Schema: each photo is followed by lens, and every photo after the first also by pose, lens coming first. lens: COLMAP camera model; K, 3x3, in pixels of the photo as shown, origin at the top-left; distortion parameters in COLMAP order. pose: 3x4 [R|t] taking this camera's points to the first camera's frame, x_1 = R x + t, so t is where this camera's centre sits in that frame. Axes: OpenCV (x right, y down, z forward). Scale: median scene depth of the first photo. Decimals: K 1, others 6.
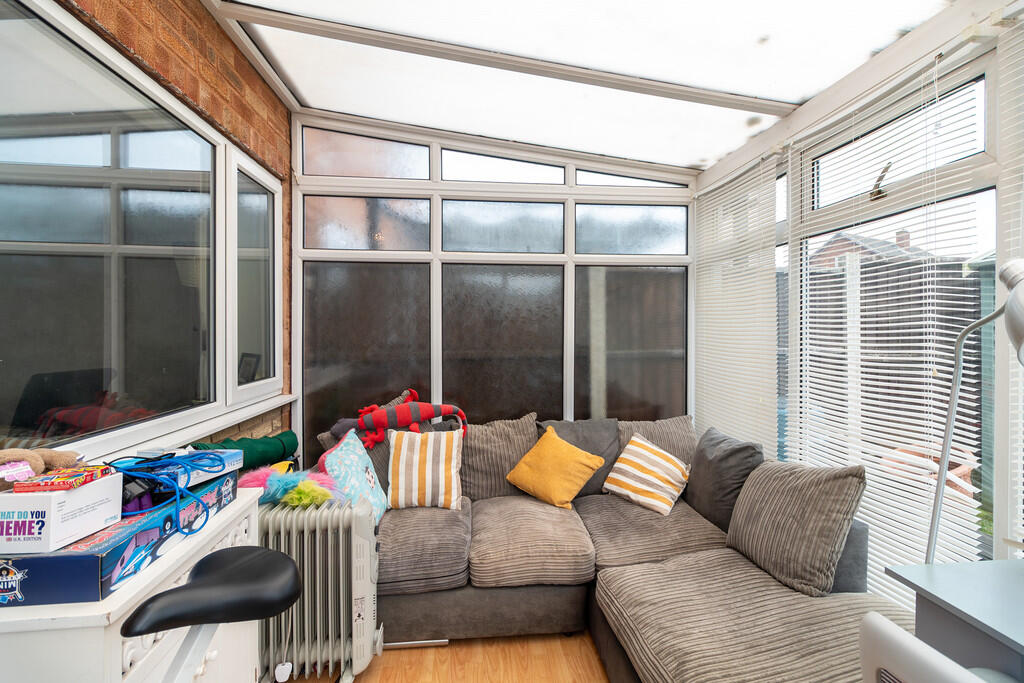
lens RADIAL K [[455.6, 0, 513.2], [0, 455.6, 332.3], [0, 0, 1]] dist [-0.001966, 0.000322]
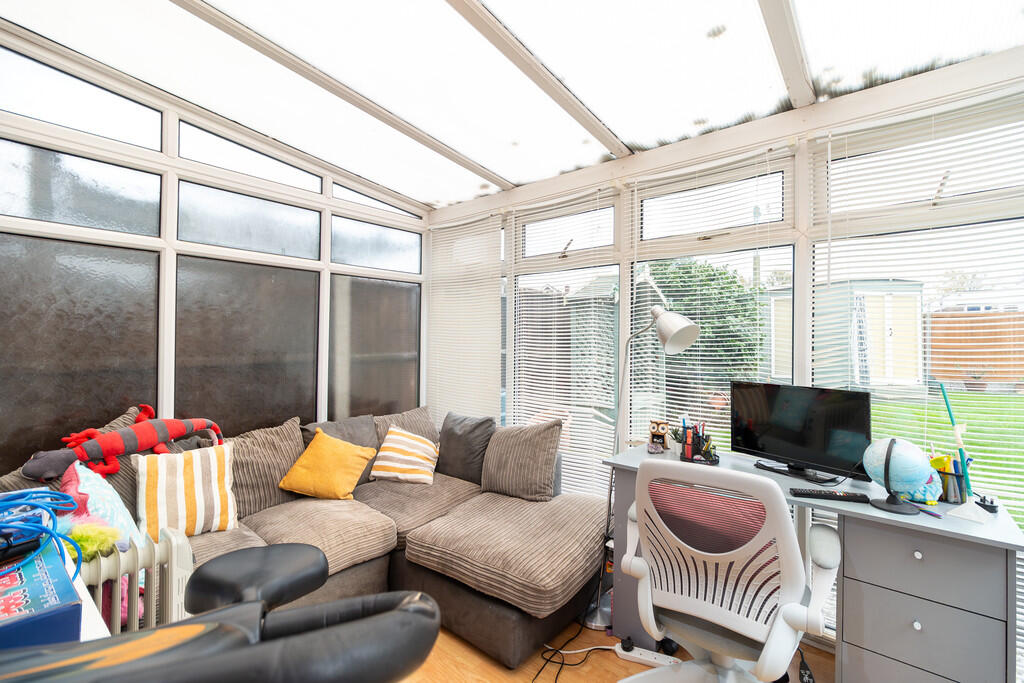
lens RADIAL K [[449.2, 0, 515.7], [0, 449.2, 332.3], [0, 0, 1]] dist [0.000288, 0.000031]
pose [[0.717818, 0.017054, 0.696022, -0.341683], [-0.005987, 0.999814, -0.018324, 0.006631], [-0.696205, 0.008986, 0.717787, -0.046110]]
